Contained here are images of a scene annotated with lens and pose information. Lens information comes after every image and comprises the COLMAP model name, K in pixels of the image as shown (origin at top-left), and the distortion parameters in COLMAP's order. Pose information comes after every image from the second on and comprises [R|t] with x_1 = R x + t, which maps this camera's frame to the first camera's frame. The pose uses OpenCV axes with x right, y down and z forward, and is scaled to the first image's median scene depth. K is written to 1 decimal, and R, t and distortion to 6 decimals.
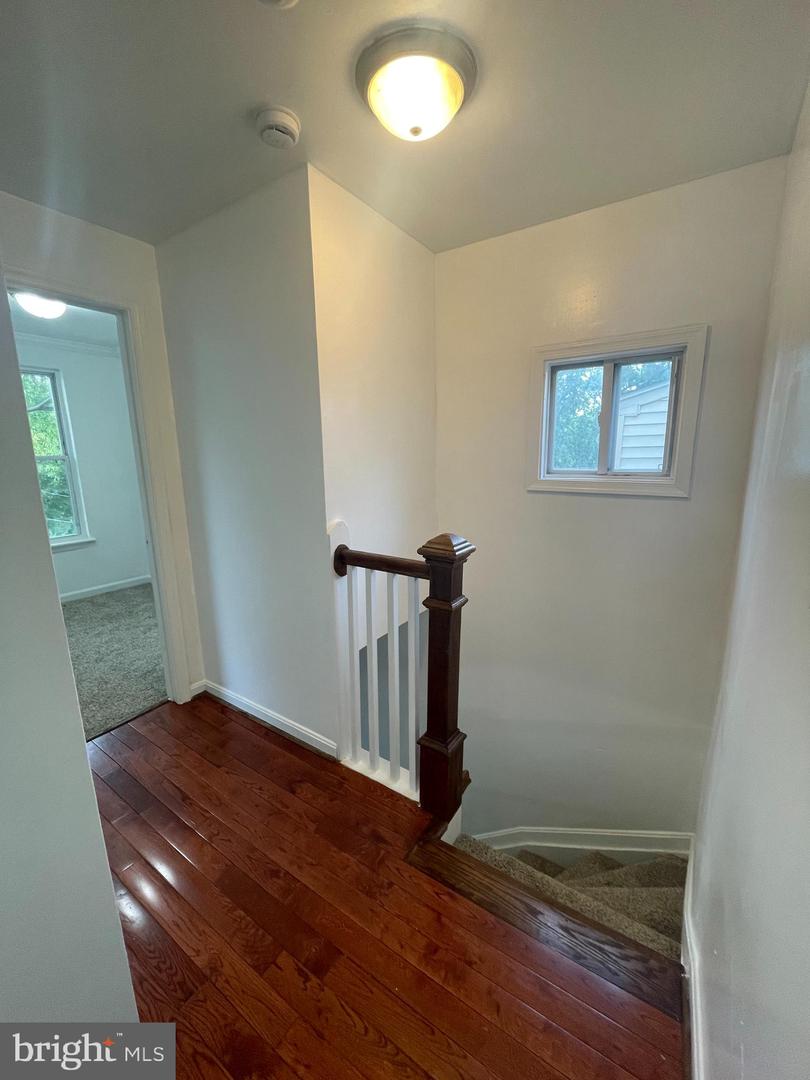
lens RADIAL K [[434.7, 0, 401.7], [0, 434.7, 541.8], [0, 0, 1]] dist [-0.002878, -0.000137]
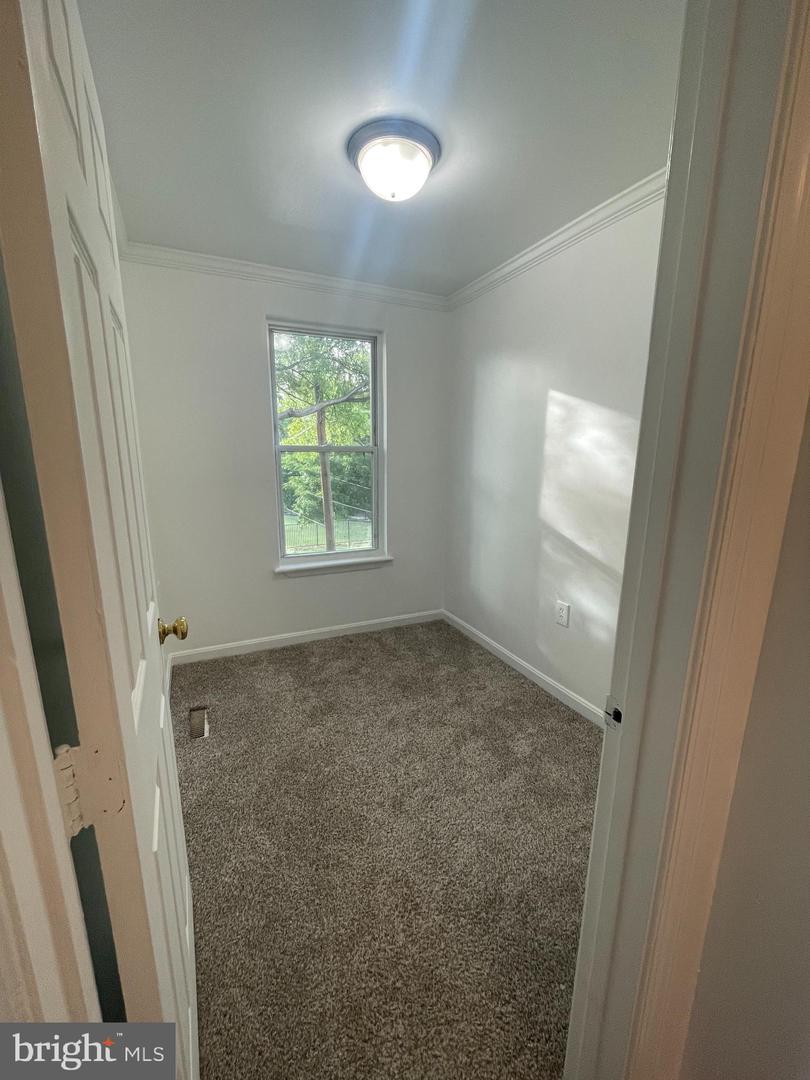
lens RADIAL K [[434.7, 0, 406.7], [0, 434.7, 544.0], [0, 0, 1]] dist [-0.002878, -0.000137]
pose [[0.862716, 0.129415, -0.488848, -0.342836], [-0.123586, 0.991343, 0.044338, -0.072832], [0.490354, 0.022163, 0.871241, 0.378780]]
